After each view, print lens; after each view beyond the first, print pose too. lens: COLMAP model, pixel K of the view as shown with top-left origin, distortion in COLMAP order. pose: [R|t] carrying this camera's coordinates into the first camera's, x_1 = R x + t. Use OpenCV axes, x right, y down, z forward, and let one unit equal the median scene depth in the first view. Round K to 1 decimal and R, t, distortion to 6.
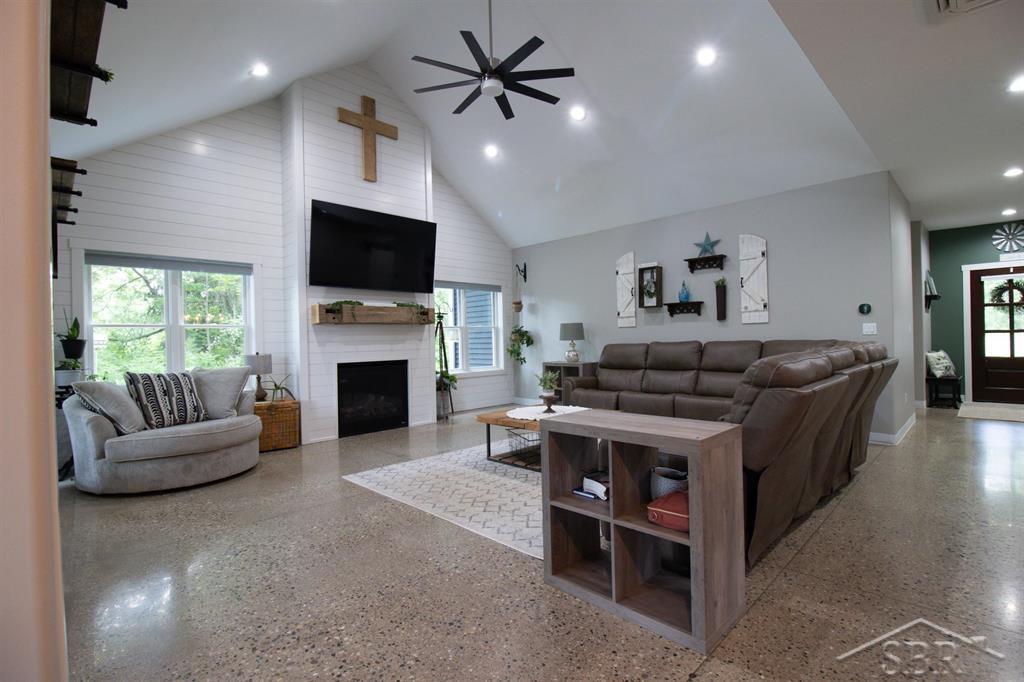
lens RADIAL K [[476.5, 0, 512.0], [0, 476.5, 341.0], [0, 0, 1]] dist [-0.000994, -0.000284]
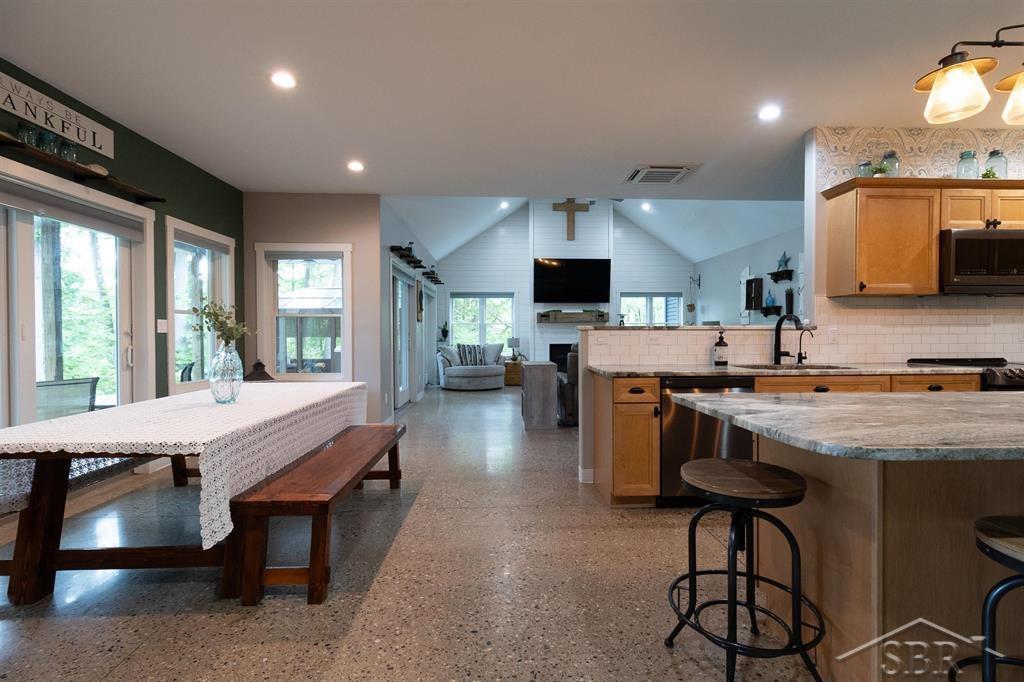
lens RADIAL K [[476.5, 0, 512.0], [0, 476.5, 341.0], [0, 0, 1]] dist [-0.000994, -0.000284]
pose [[0.724909, 0.031638, -0.688118, 0.783285], [-0.014271, 0.999420, 0.030917, -0.019363], [0.688697, -0.012592, 0.724940, -0.426436]]
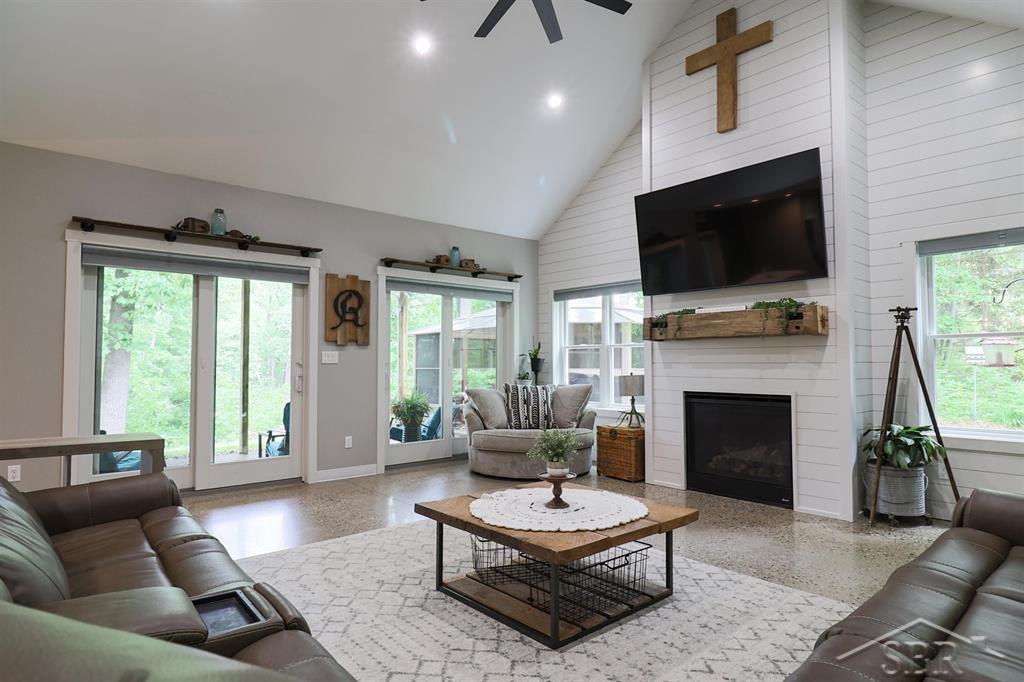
lens RADIAL K [[566.0, 0, 512.0], [0, 566.0, 341.0], [0, 0, 1]] dist [-0.003457, -0.000209]
pose [[-0.051269, -0.015979, -0.998557, 0.551844], [-0.000626, 0.999872, -0.015968, -0.018810], [0.998685, -0.000194, -0.051273, 0.760881]]
